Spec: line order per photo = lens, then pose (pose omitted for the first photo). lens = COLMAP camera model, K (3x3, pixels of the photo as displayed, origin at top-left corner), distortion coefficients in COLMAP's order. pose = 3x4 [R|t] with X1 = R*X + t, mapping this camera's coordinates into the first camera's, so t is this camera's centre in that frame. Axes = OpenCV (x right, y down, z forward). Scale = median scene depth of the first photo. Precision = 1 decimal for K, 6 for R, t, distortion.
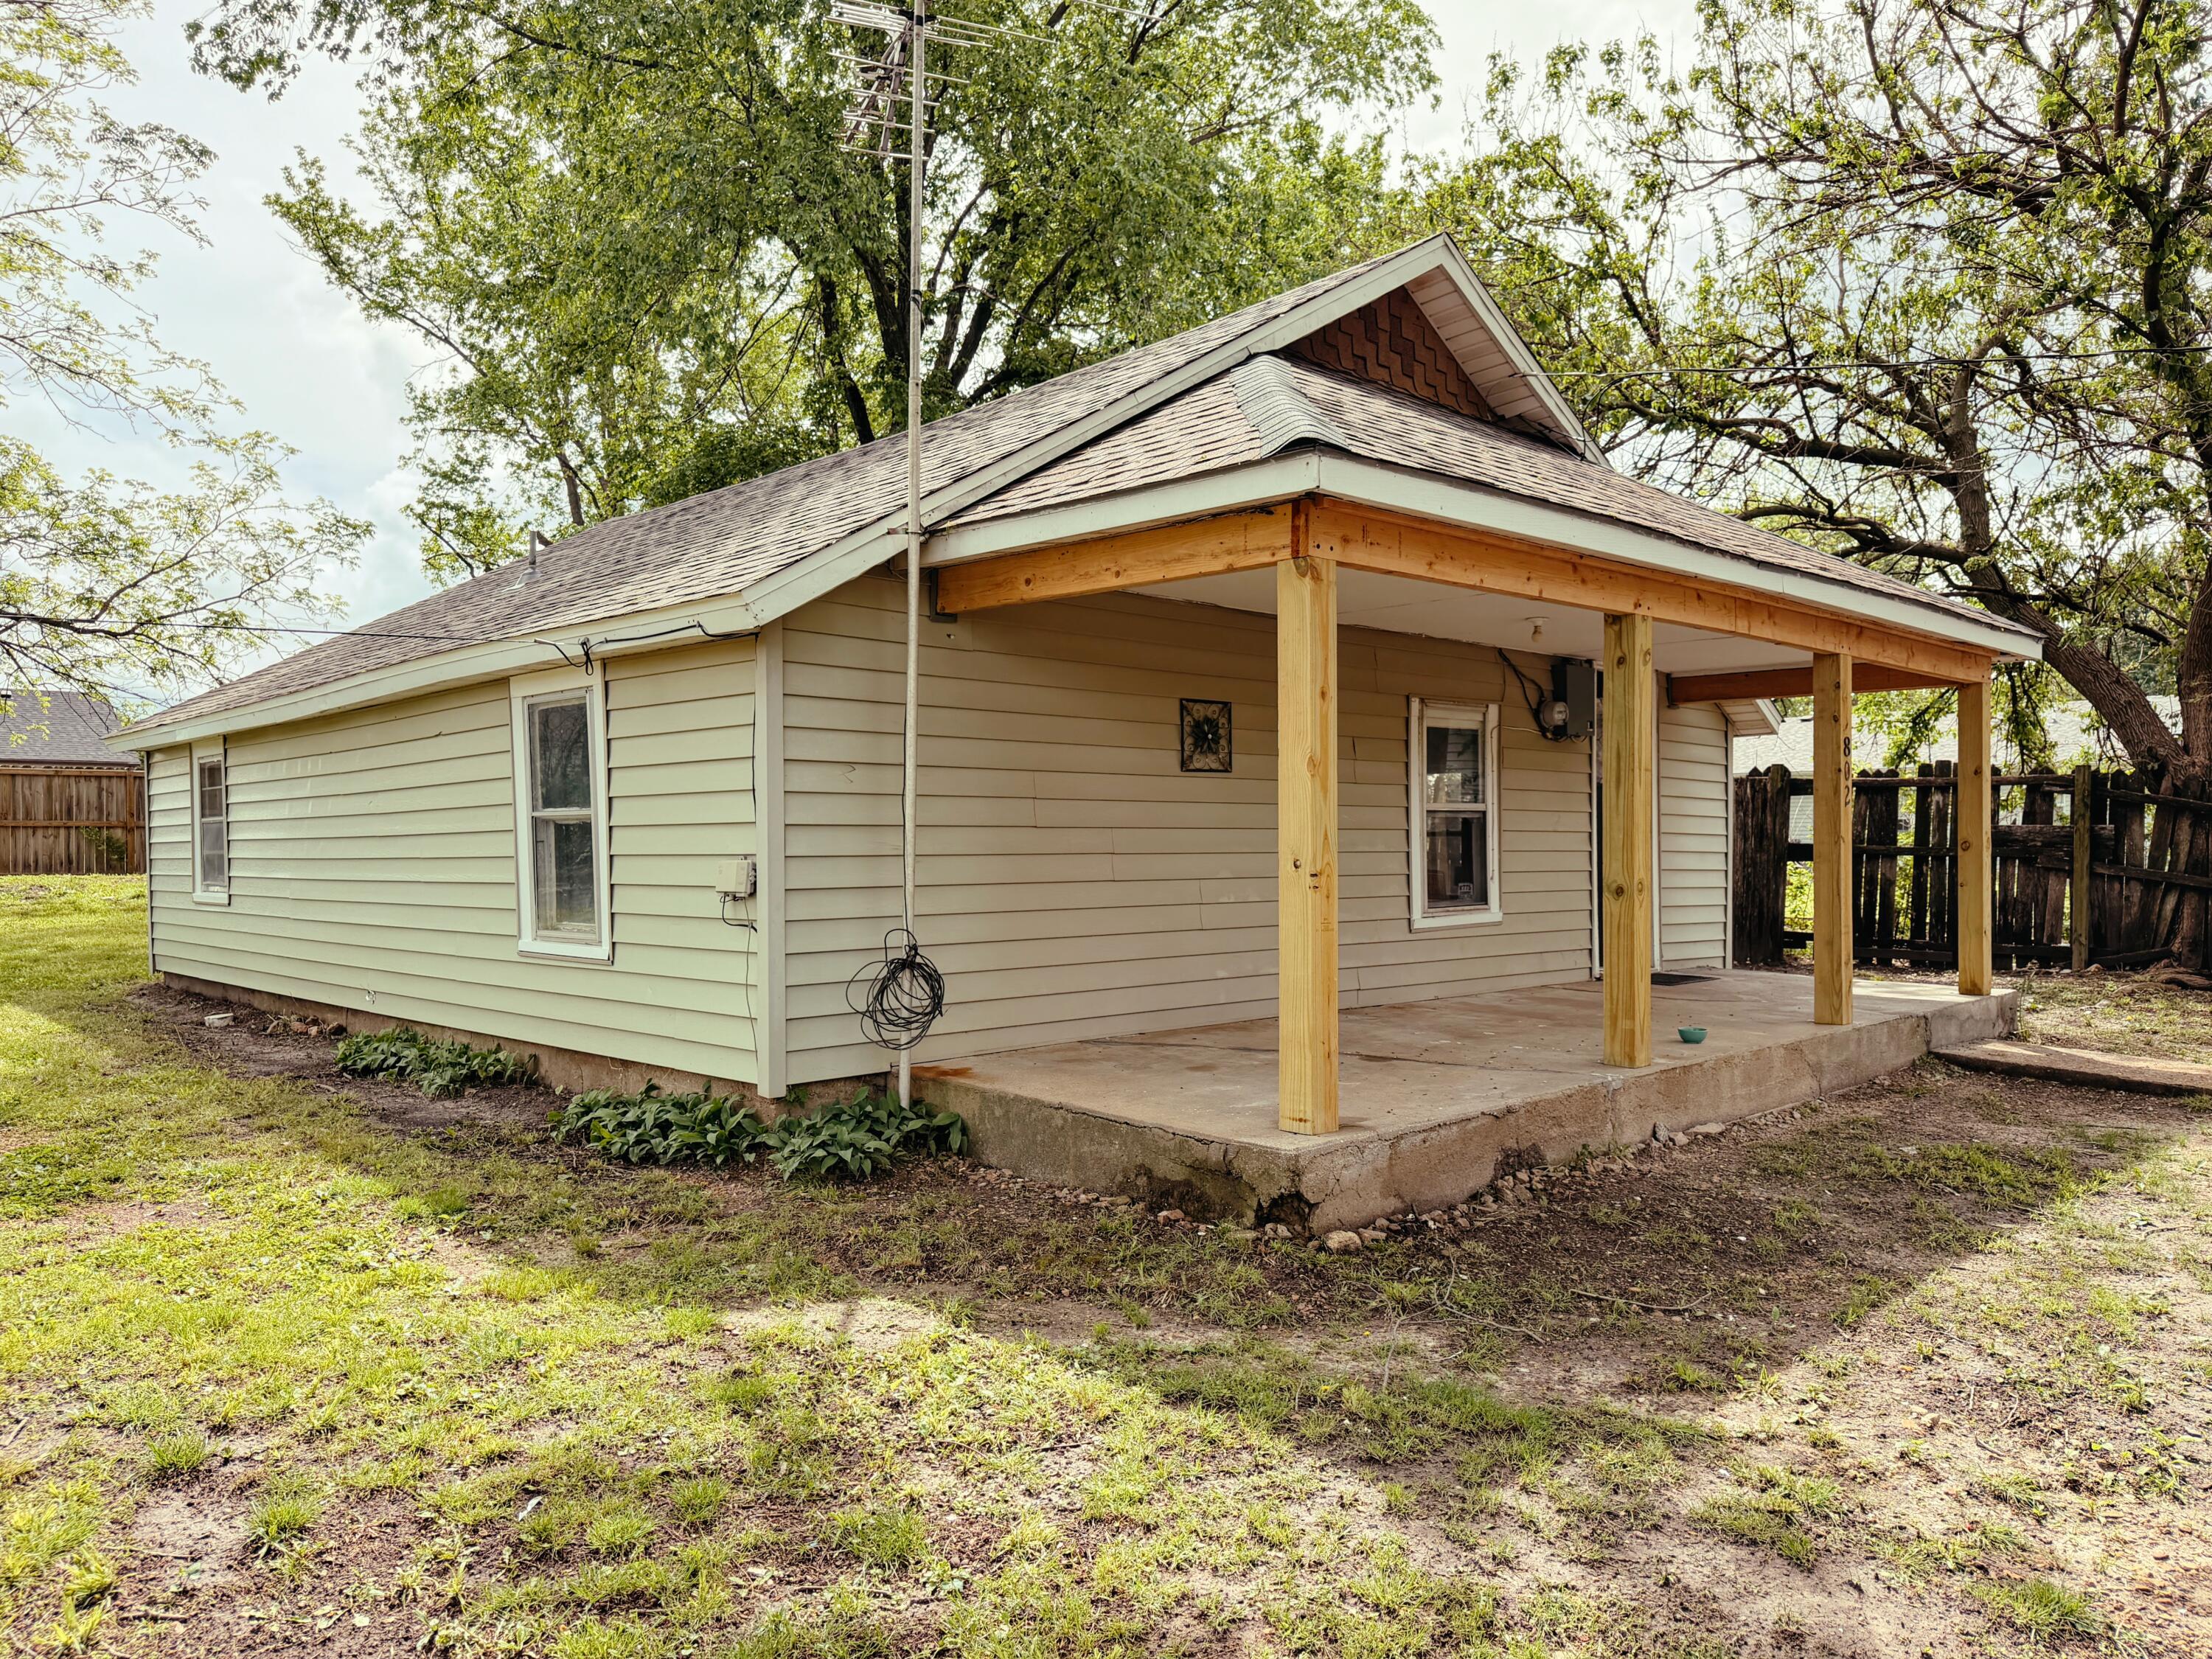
lens RADIAL K [[1611.3, 0, 1106.0], [0, 1611.3, 829.5], [0, 0, 1]] dist [0.060799, -0.052074]
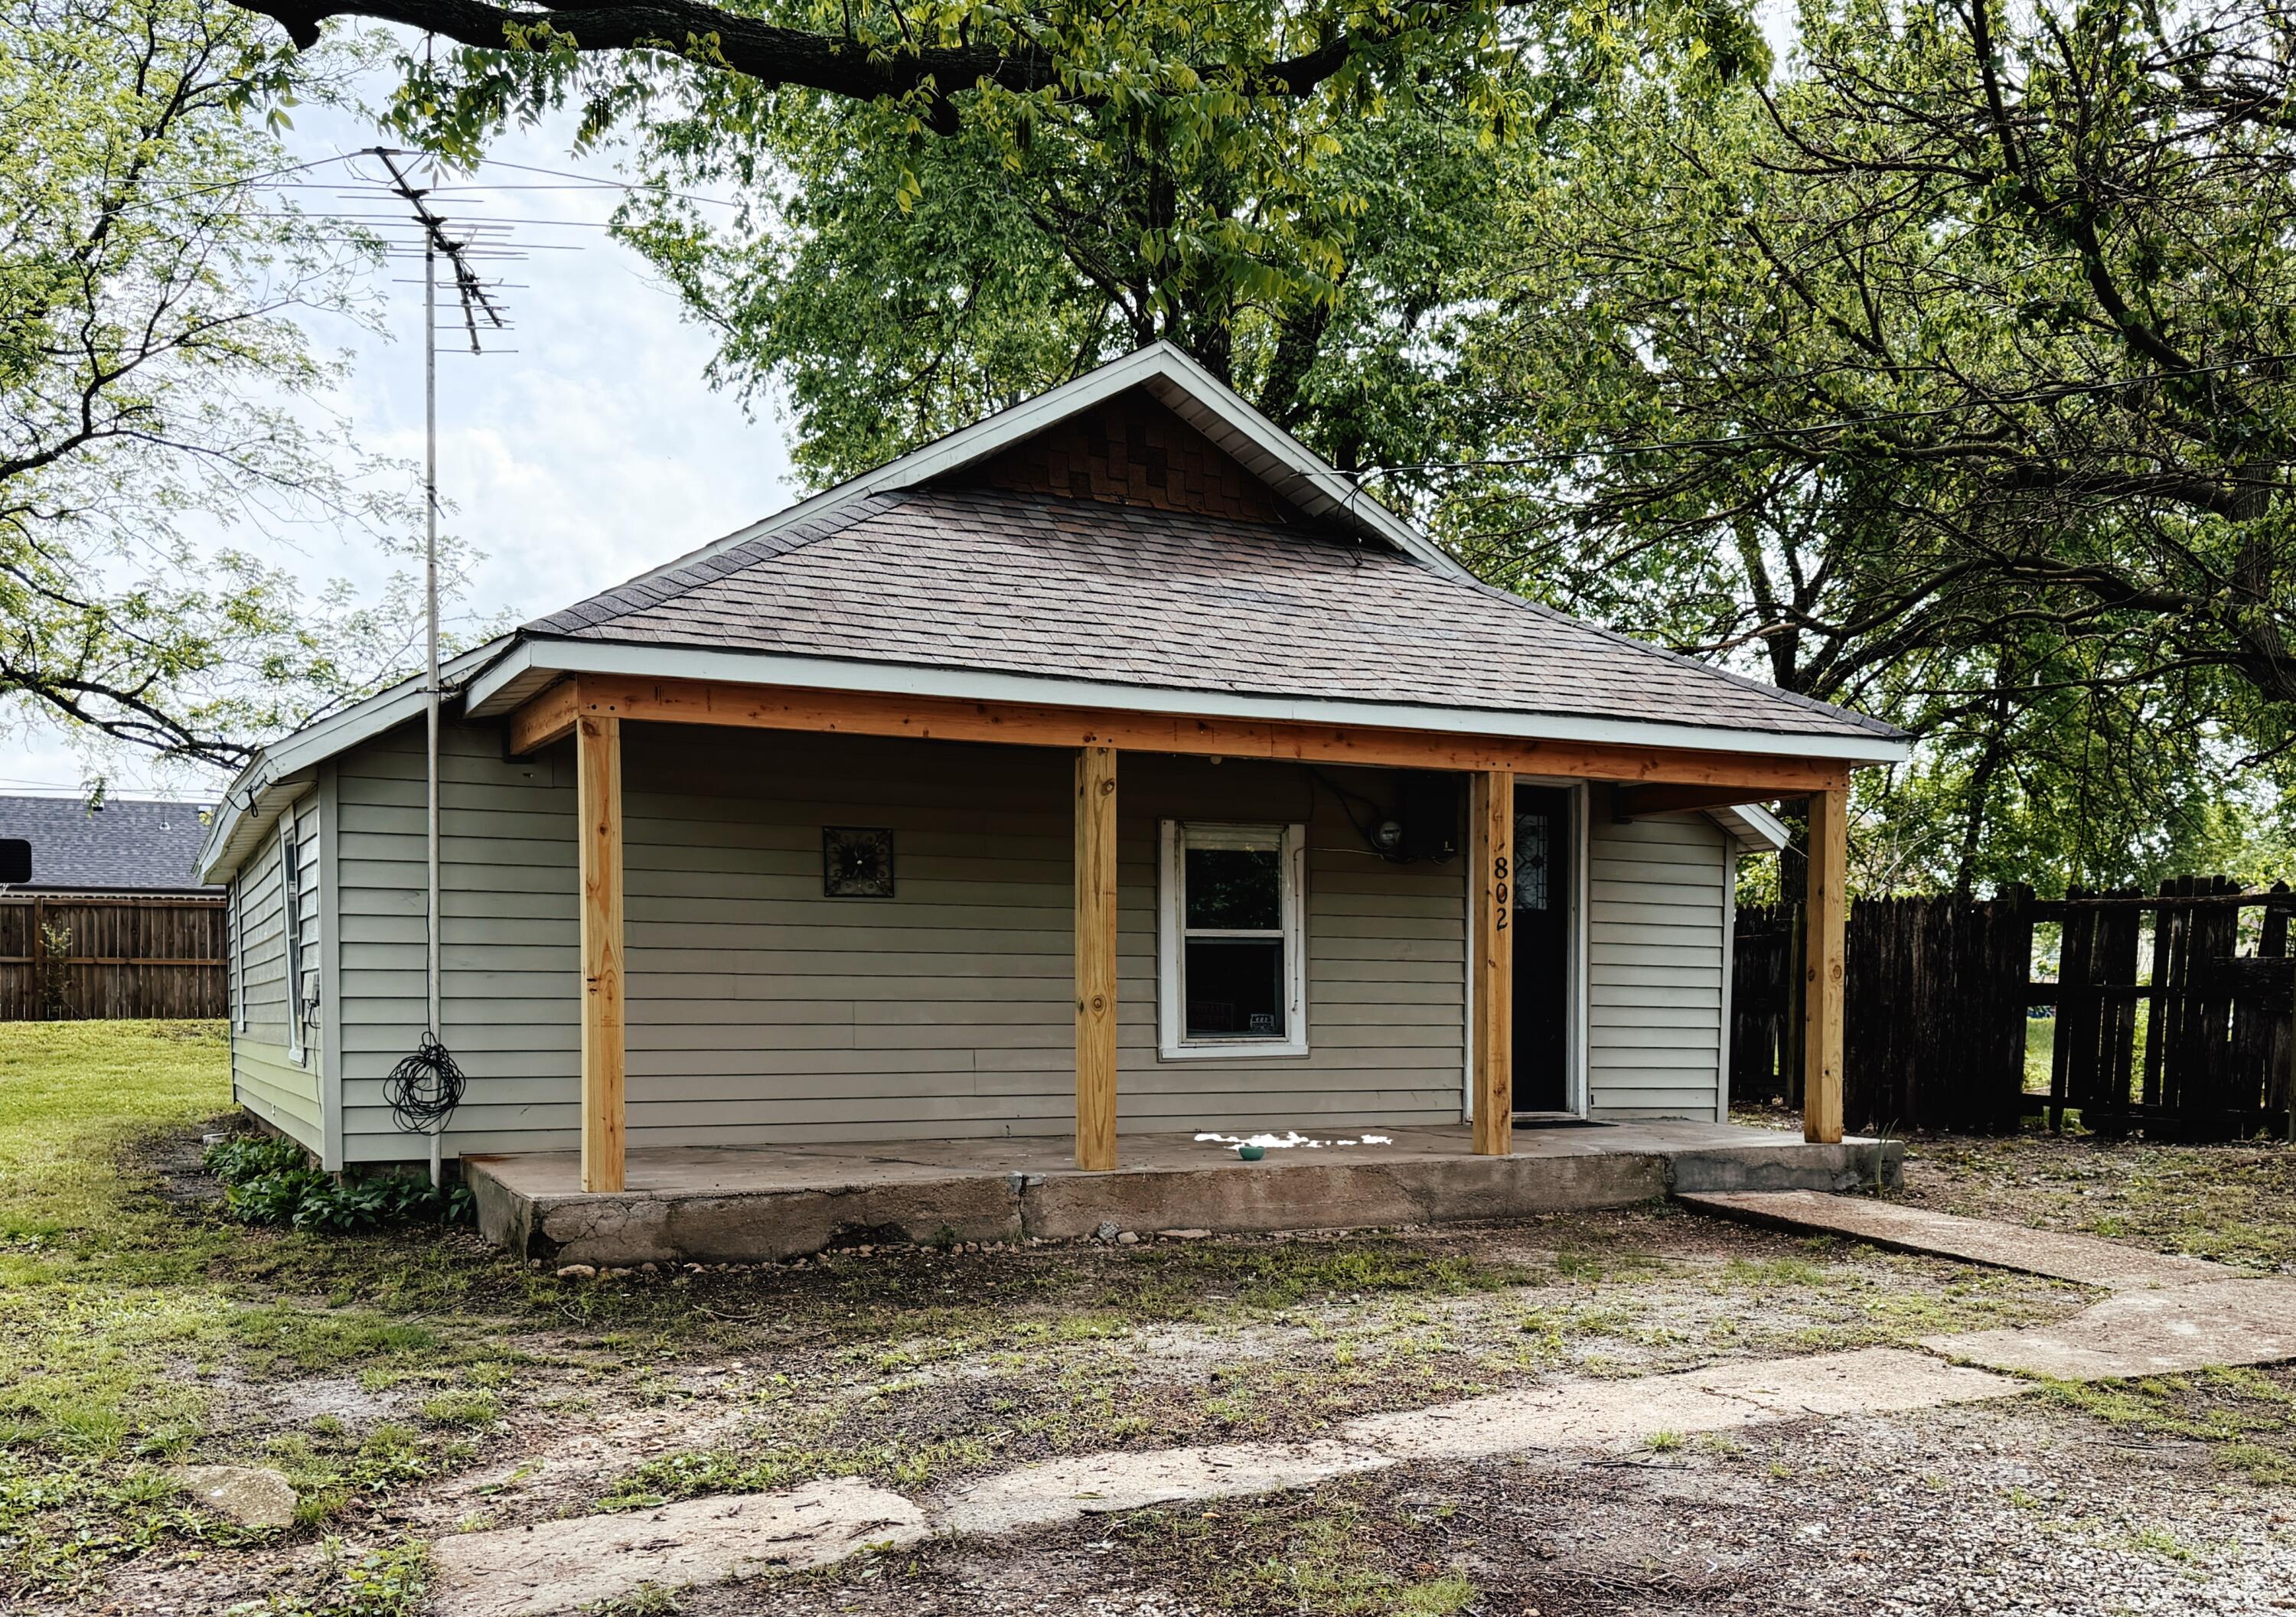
lens RADIAL K [[2389.0, 0, 1325.7], [0, 2389.0, 1007.2], [0, 0, 1]] dist [0.163962, -0.269096]
pose [[0.958079, 0.005309, -0.286454, 0.692126], [-0.003052, 0.999961, 0.008323, 0.018693], [0.286487, -0.007100, 0.958058, -0.350838]]
